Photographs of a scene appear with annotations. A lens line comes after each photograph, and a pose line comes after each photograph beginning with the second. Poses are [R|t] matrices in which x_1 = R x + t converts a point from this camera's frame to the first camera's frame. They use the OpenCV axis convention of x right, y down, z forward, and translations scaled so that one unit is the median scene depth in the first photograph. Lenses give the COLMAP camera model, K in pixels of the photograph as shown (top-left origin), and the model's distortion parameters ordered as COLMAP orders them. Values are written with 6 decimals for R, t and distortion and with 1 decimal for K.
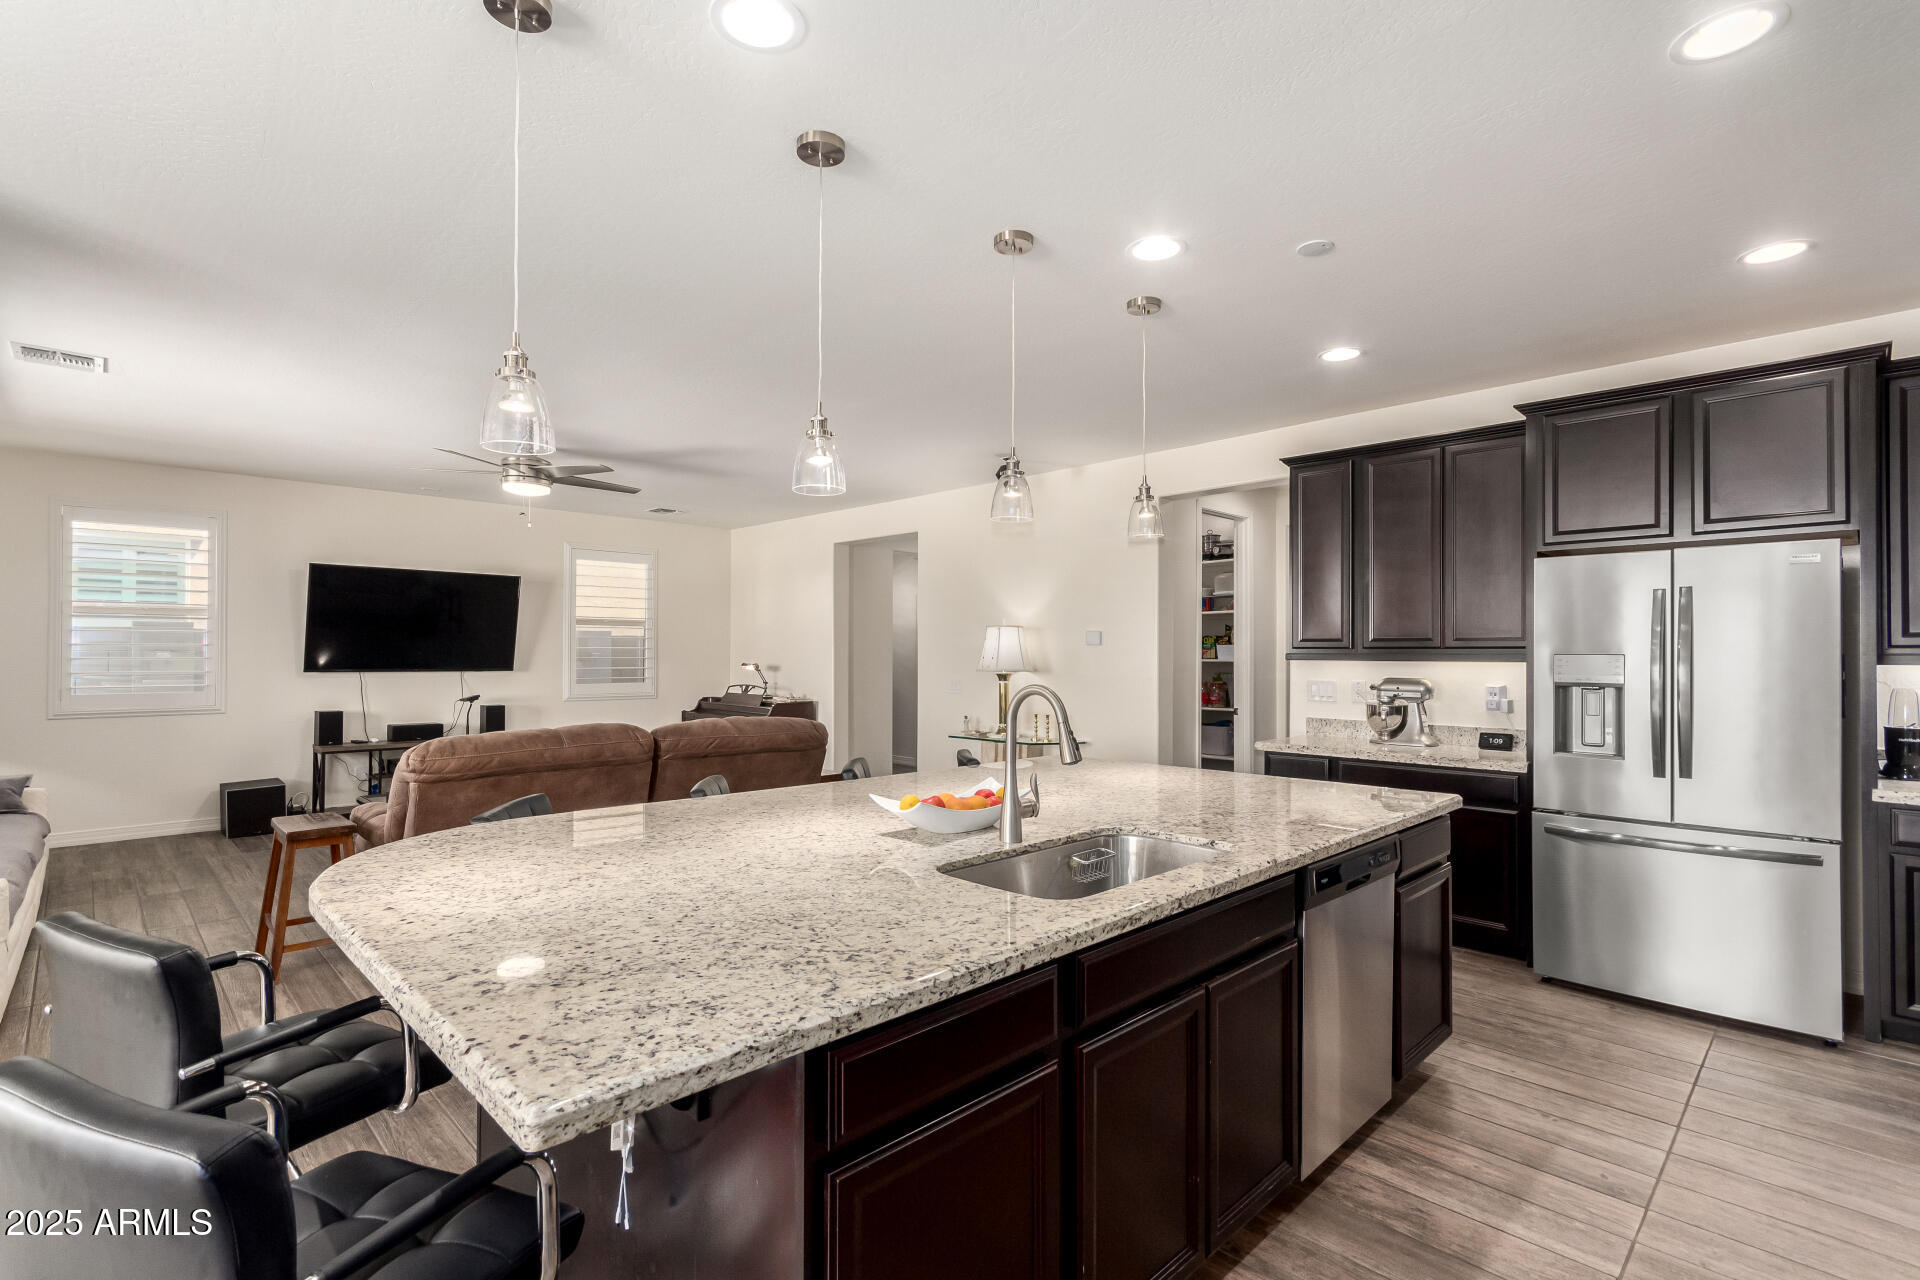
lens RADIAL K [[898.7, 0, 967.2], [0, 898.7, 651.0], [0, 0, 1]] dist [0.004325, 0.001714]
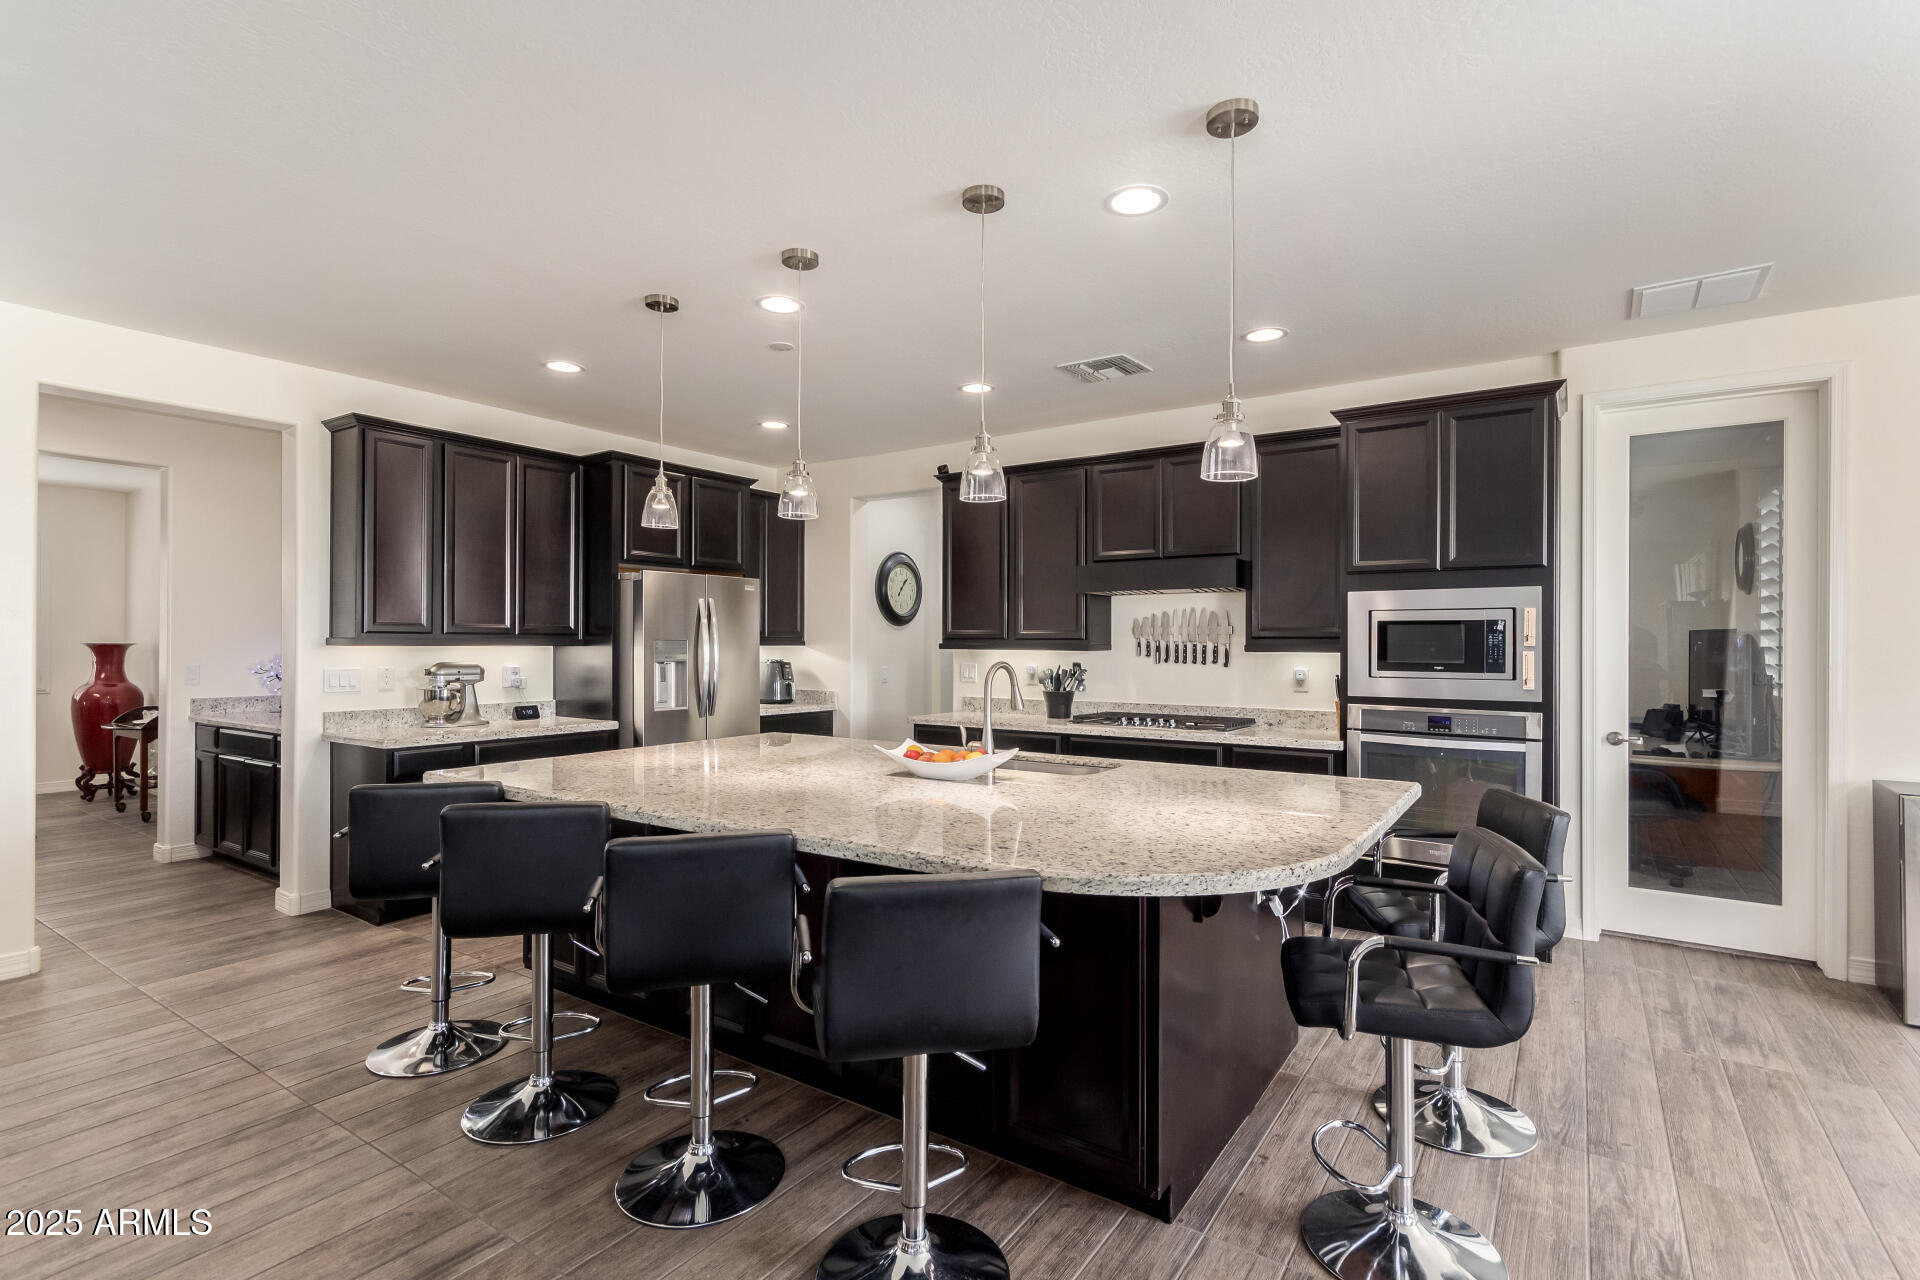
lens RADIAL K [[898.7, 0, 967.8], [0, 898.7, 637.1], [0, 0, 1]] dist [0.004325, 0.001714]
pose [[-0.184368, 0.003253, 0.982852, -0.399102], [-0.006097, 0.999971, -0.004453, 0.000994], [-0.982838, -0.006814, -0.184343, 0.393803]]
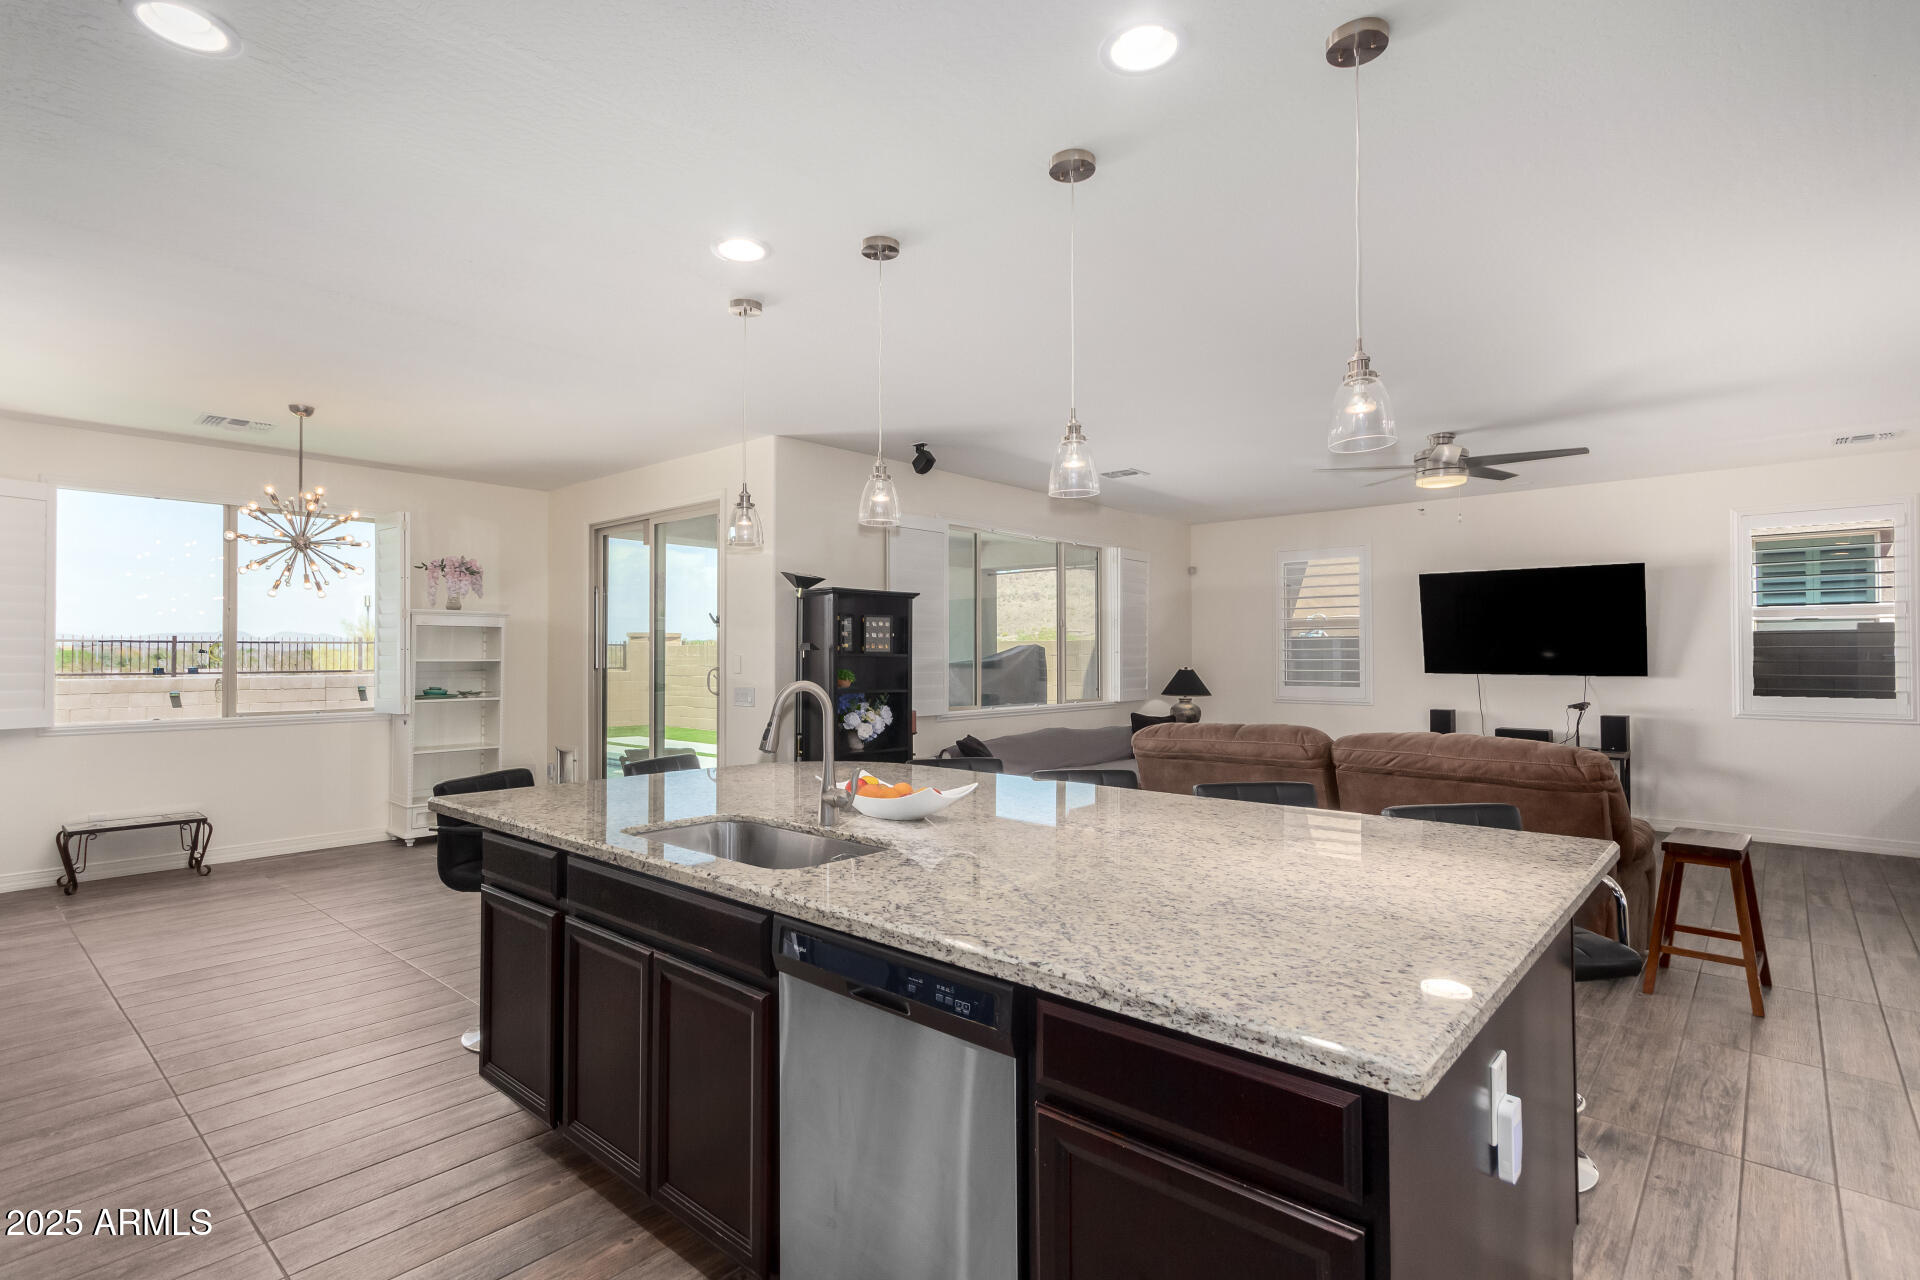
lens RADIAL K [[957.3, 0, 955.8], [0, 957.3, 648.8], [0, 0, 1]] dist [0.004581, 0.000697]
pose [[0.061290, -0.010381, -0.998066, 0.380448], [0.004217, 0.999940, -0.010142, 0.003456], [0.998111, -0.003588, 0.061330, 0.337440]]
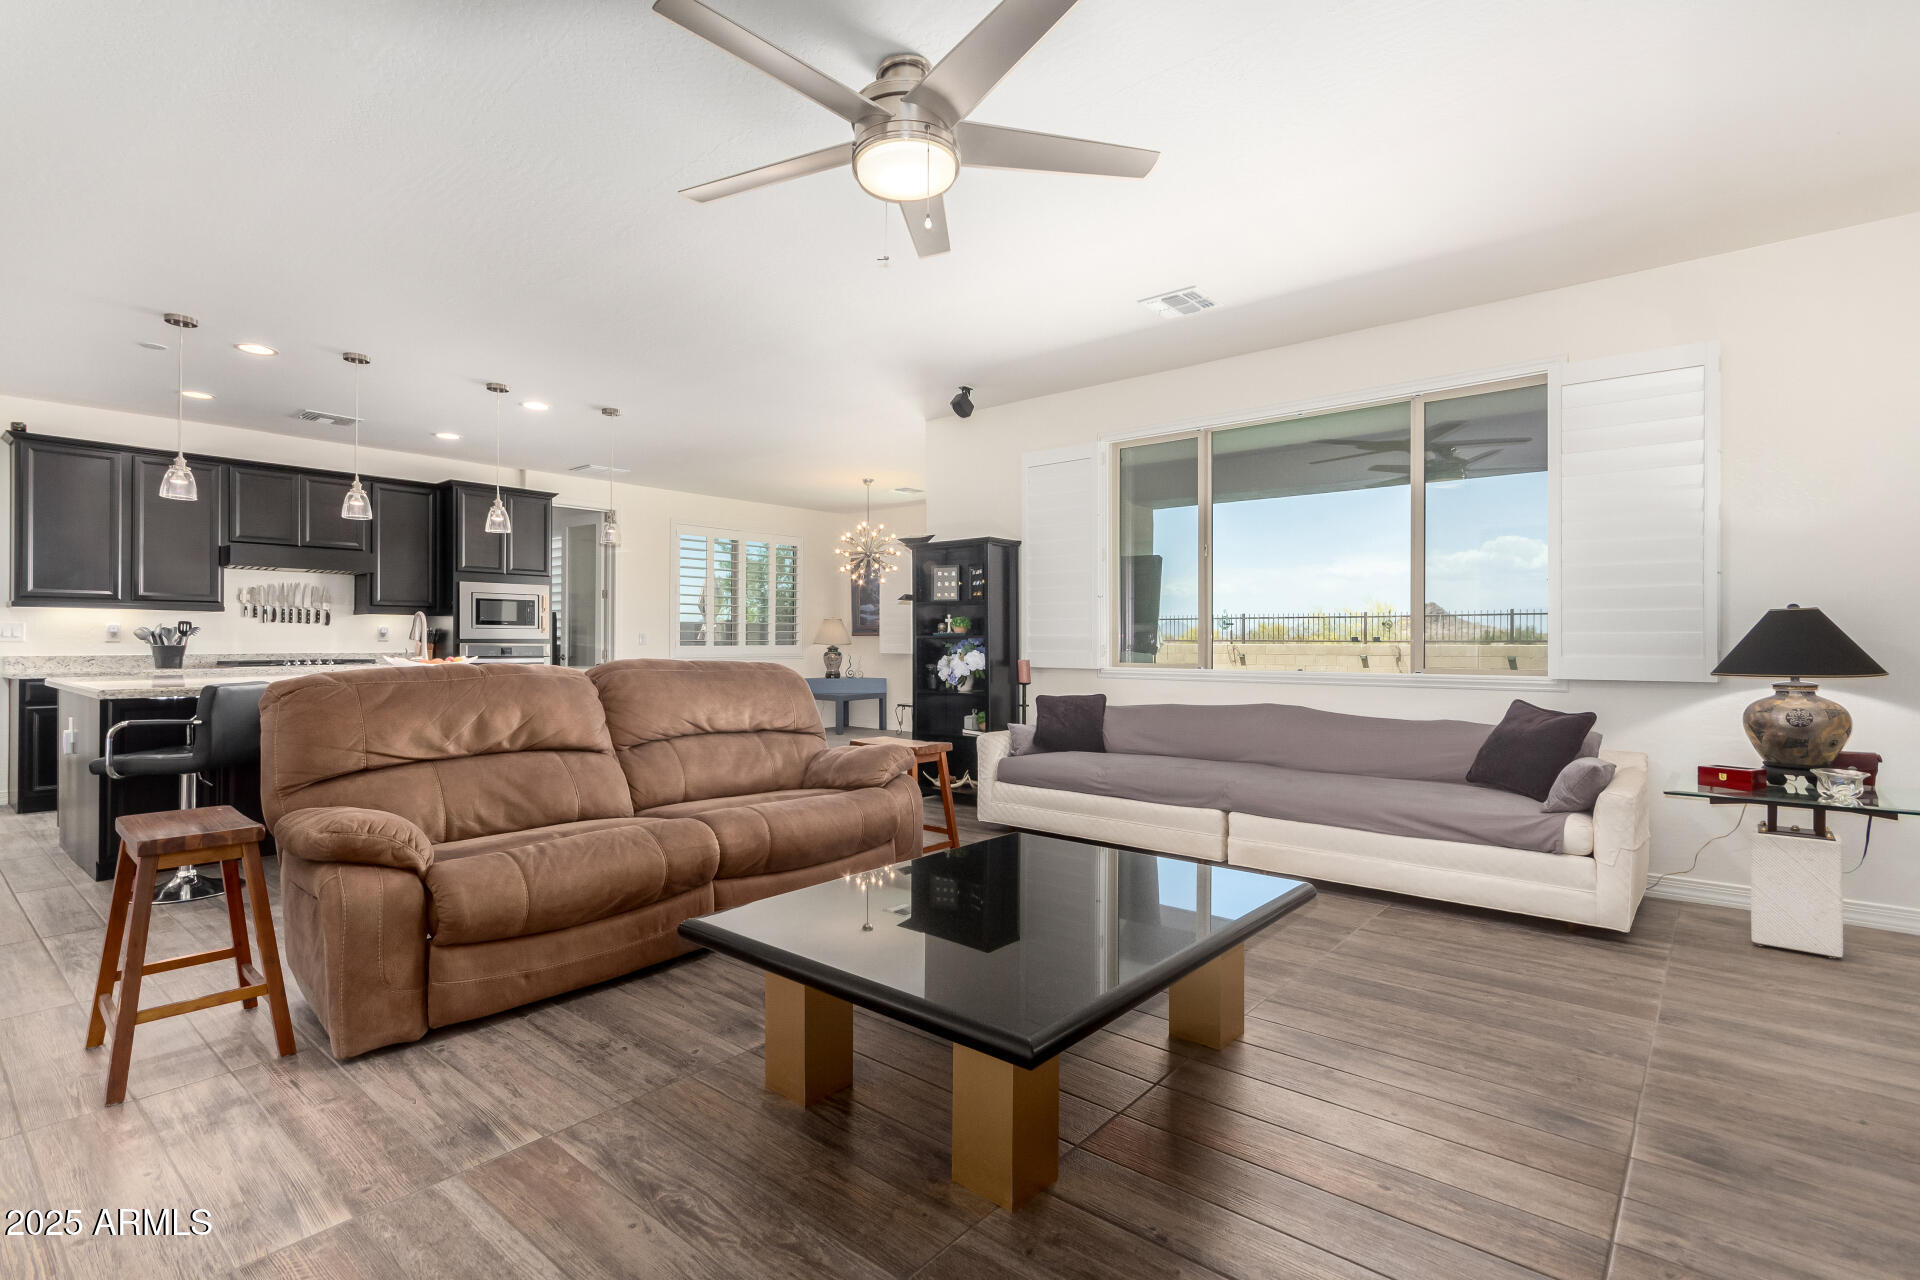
lens RADIAL K [[898.7, 0, 971.8], [0, 898.7, 644.3], [0, 0, 1]] dist [0.004325, 0.001714]
pose [[-0.995250, -0.003603, -0.097289, -0.372010], [-0.003655, 0.999993, 0.000354, 0.037143], [0.097287, 0.000707, -0.995256, 1.121953]]
